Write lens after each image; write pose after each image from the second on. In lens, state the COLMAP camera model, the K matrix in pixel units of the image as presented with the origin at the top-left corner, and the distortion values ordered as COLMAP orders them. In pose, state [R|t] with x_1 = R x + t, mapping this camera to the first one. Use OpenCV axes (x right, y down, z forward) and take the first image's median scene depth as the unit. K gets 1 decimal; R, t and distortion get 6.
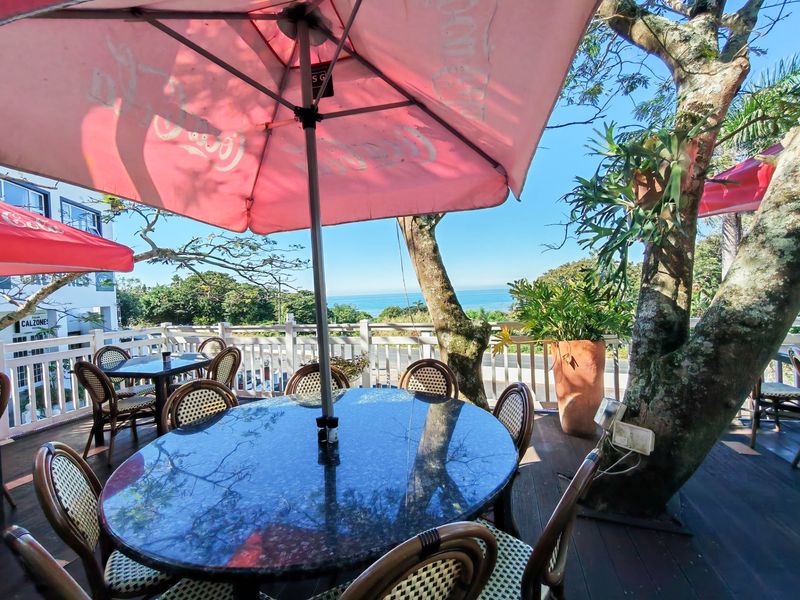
lens RADIAL K [[343.2, 0, 398.6], [0, 343.2, 303.8], [0, 0, 1]] dist [-0.001486, -0.000518]
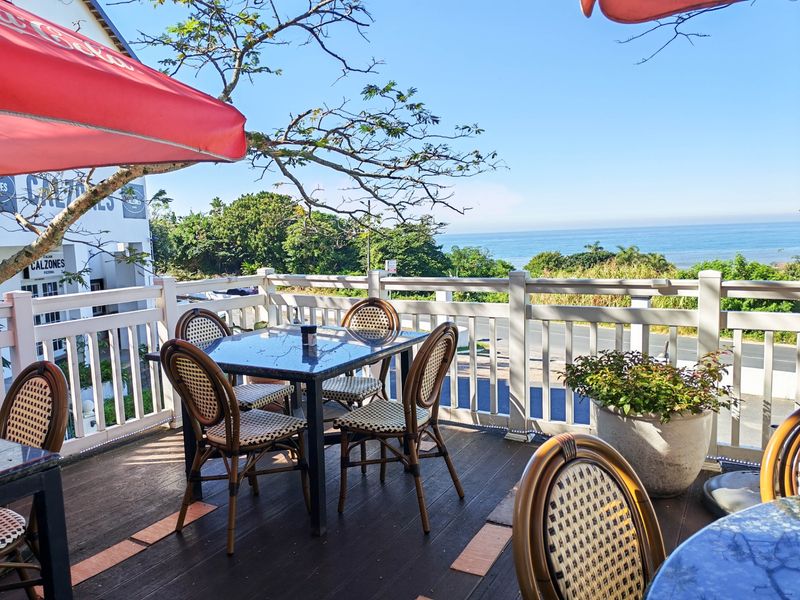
lens RADIAL K [[544.5, 0, 408.8], [0, 544.5, 304.9], [0, 0, 1]] dist [0.088864, -0.103993]
pose [[0.974563, 0.038311, -0.220813, -0.118592], [-0.015261, 0.994338, 0.105163, 0.008015], [0.223592, -0.099118, 0.969630, 0.087613]]
